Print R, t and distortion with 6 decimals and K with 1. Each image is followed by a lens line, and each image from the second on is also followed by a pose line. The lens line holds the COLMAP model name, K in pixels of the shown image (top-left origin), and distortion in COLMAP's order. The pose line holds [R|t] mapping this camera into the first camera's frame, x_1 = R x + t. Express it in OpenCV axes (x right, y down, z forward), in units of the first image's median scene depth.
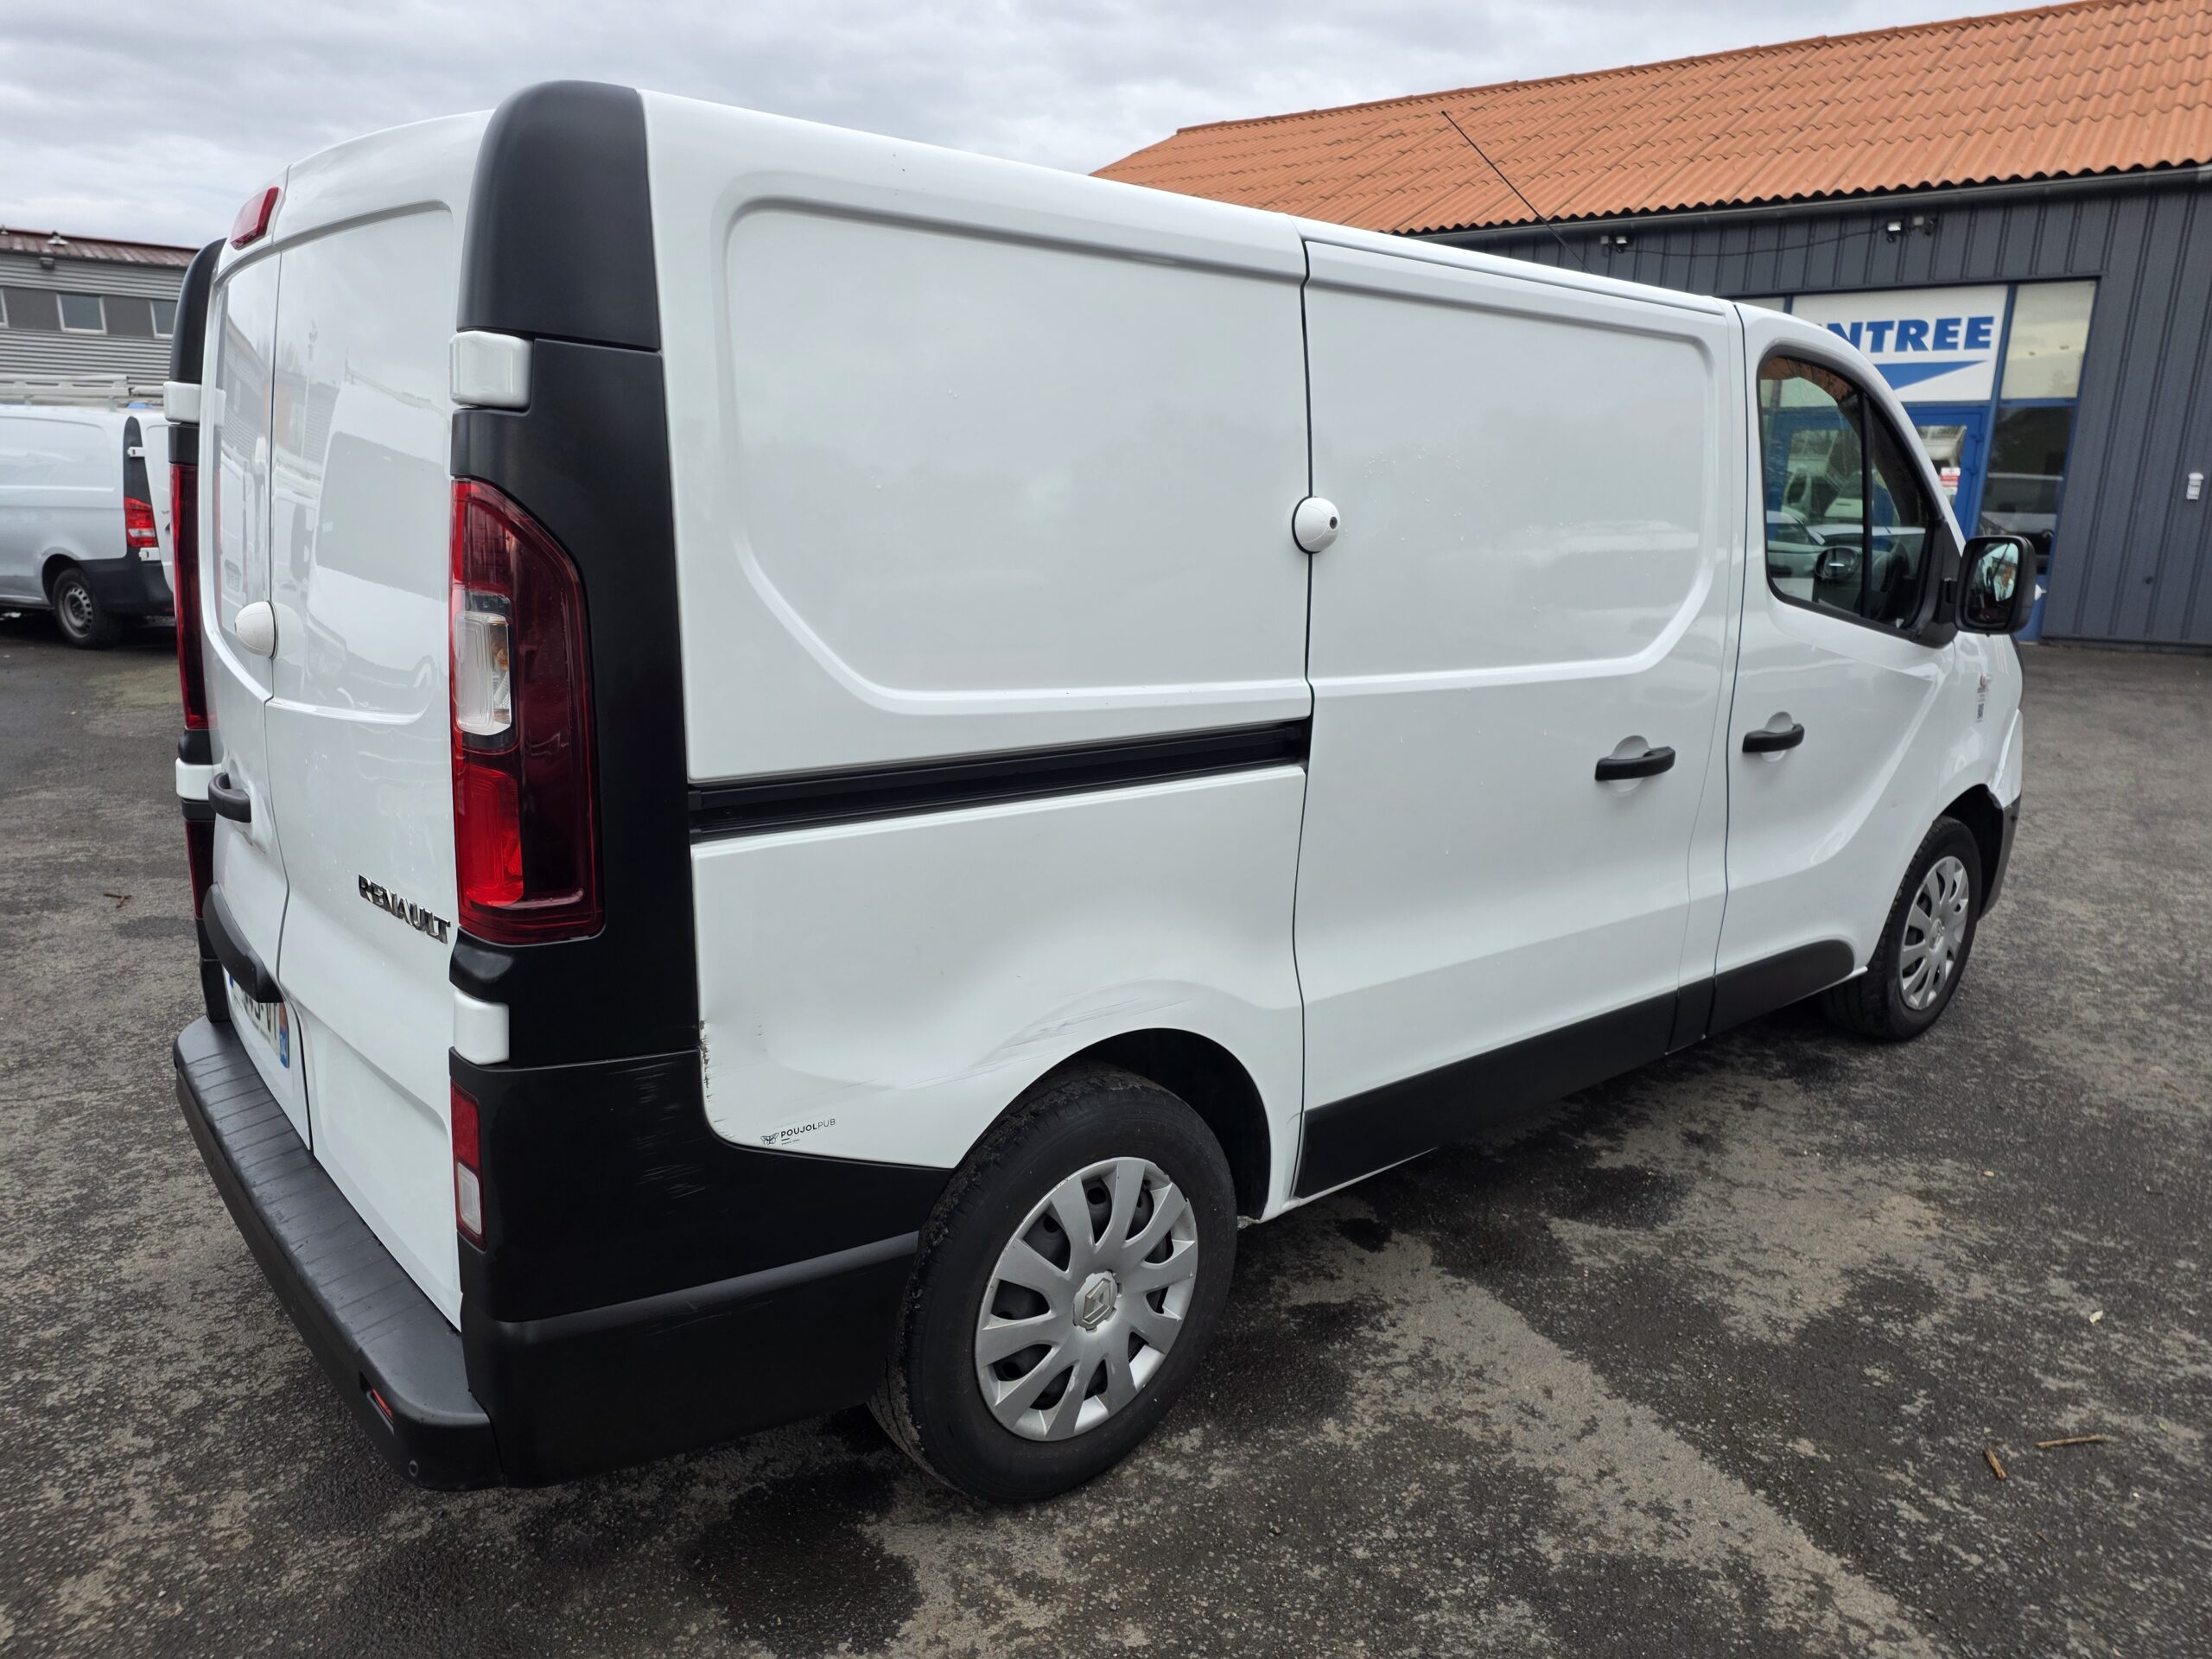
lens RADIAL K [[1463.7, 0, 1109.8], [0, 1463.7, 836.0], [0, 0, 1]] dist [0.048748, -0.031690]
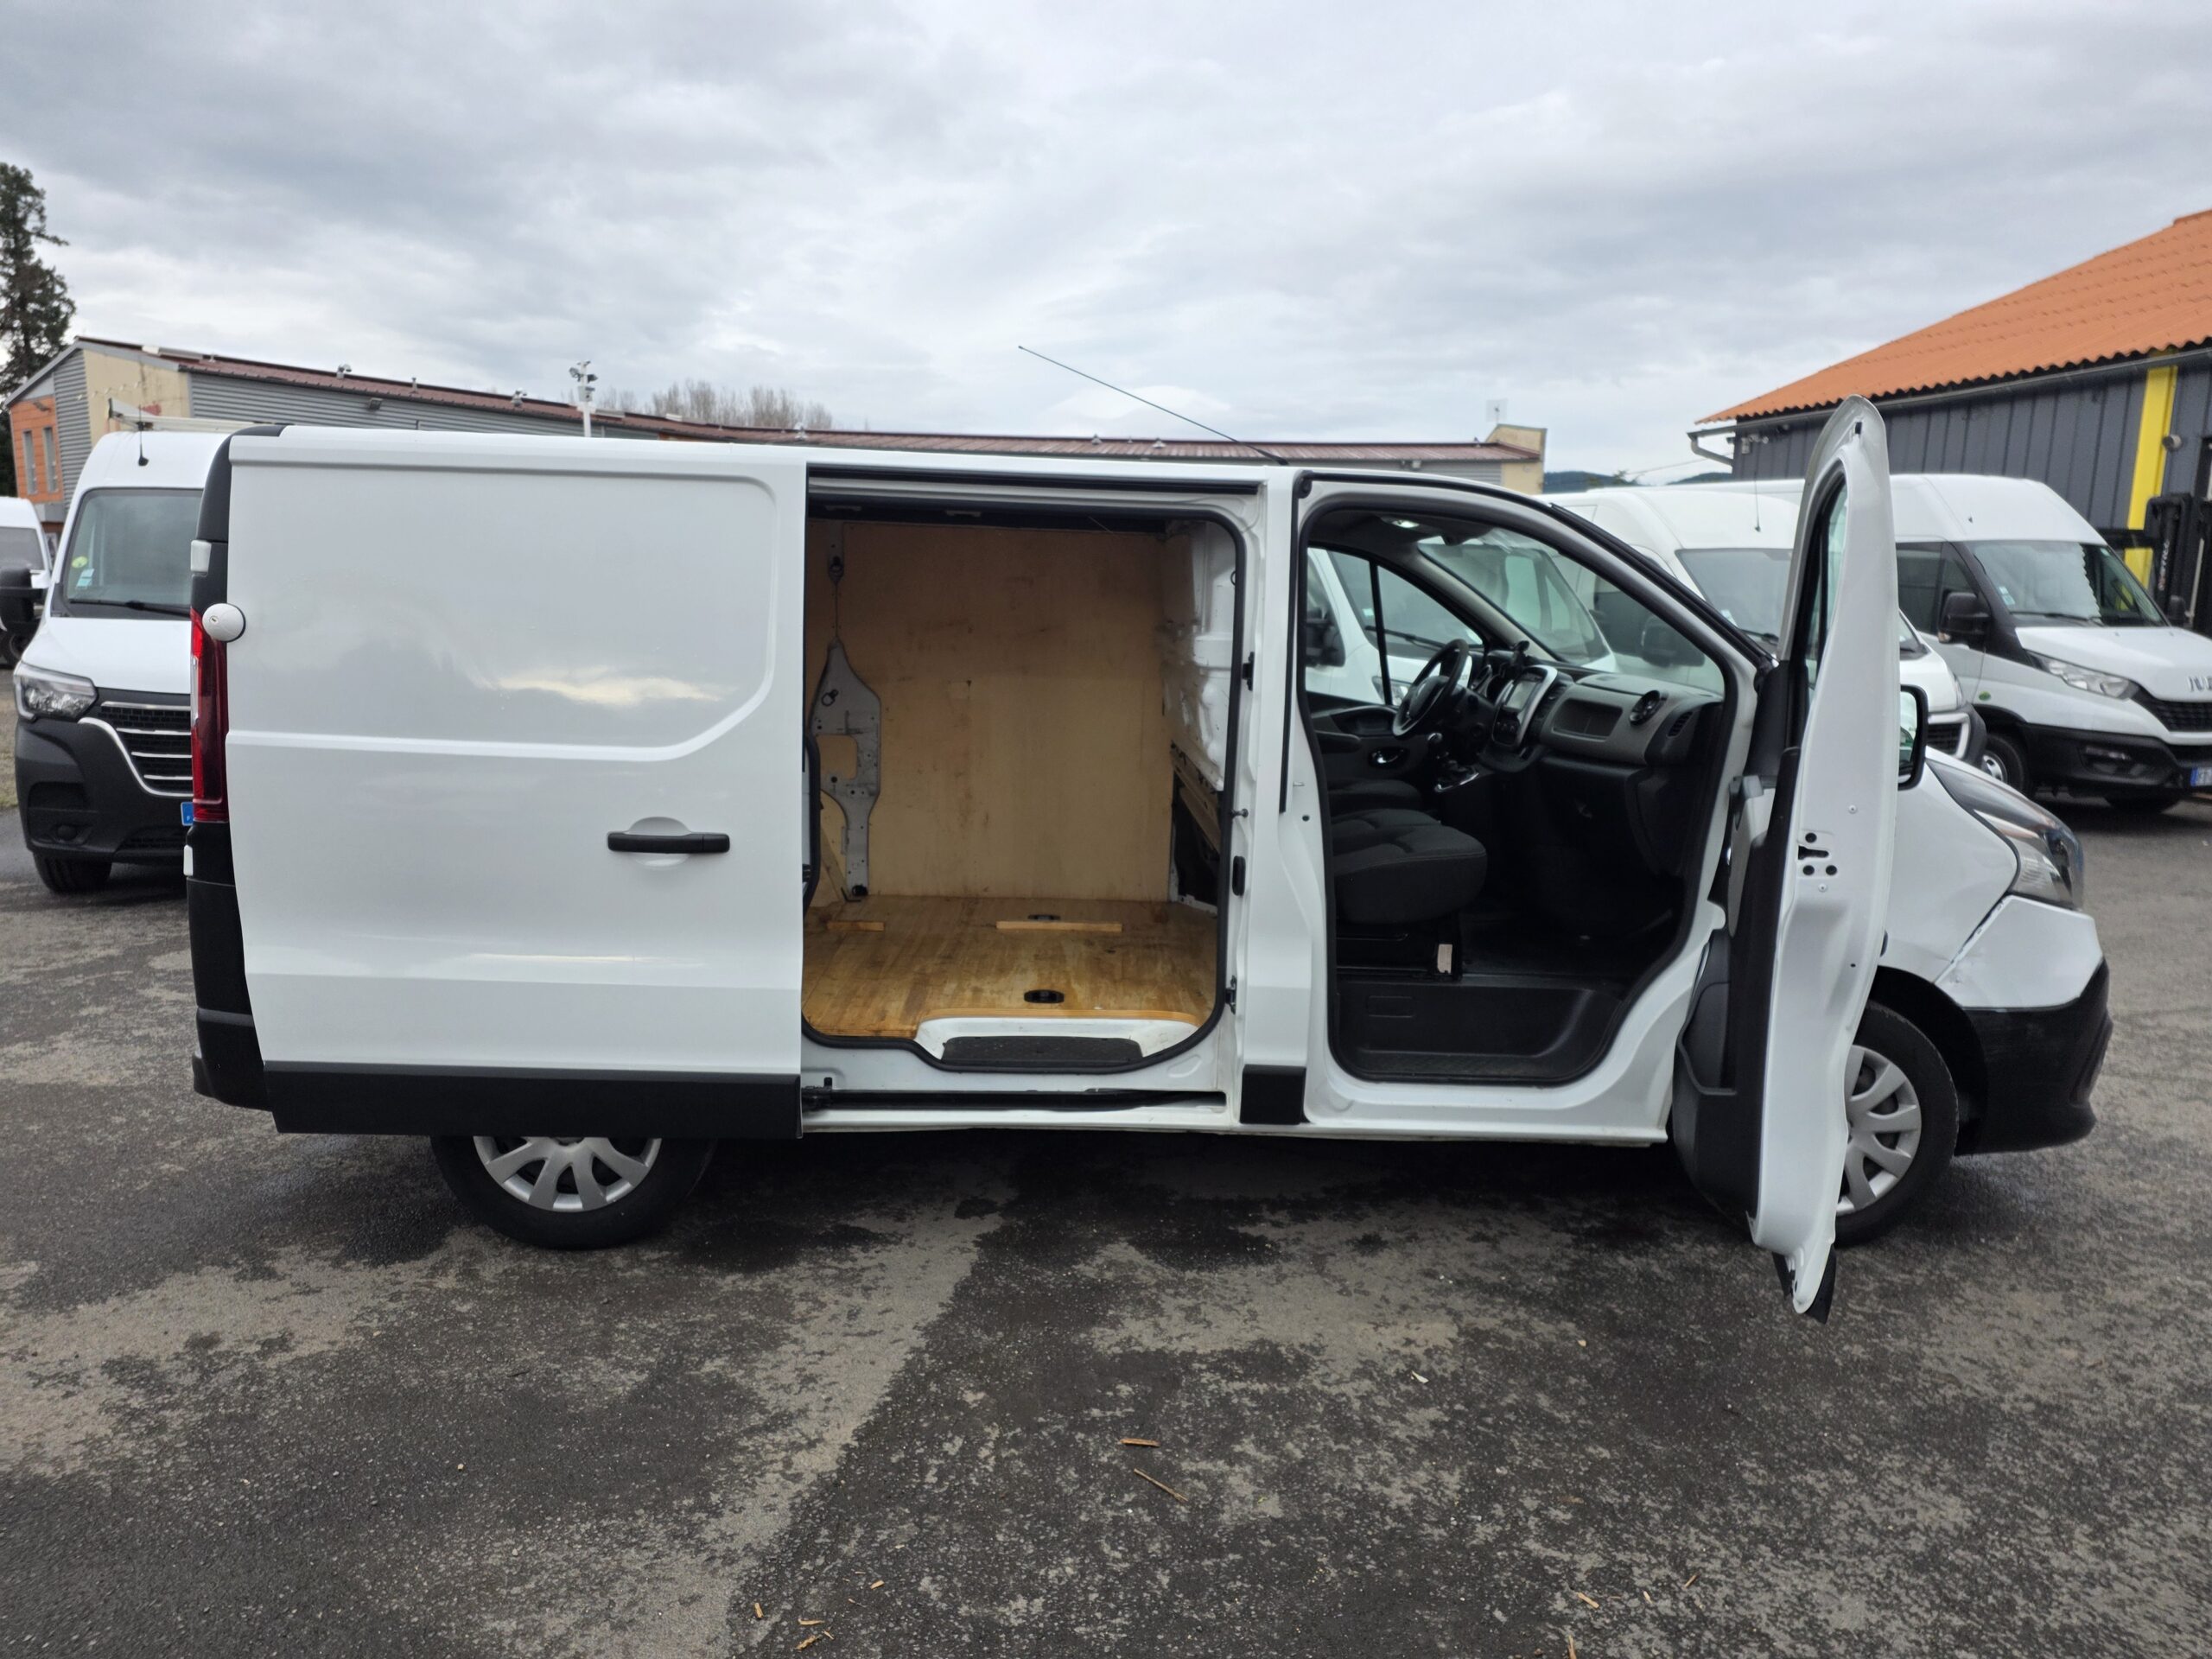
lens RADIAL K [[1463.7, 0, 1113.5], [0, 1463.7, 832.8], [0, 0, 1]] dist [0.048748, -0.031690]
pose [[0.792369, 0.094783, -0.602633, 1.072789], [-0.152176, 0.987338, -0.044798, -0.005730], [0.590757, 0.127203, 0.796760, 0.042486]]
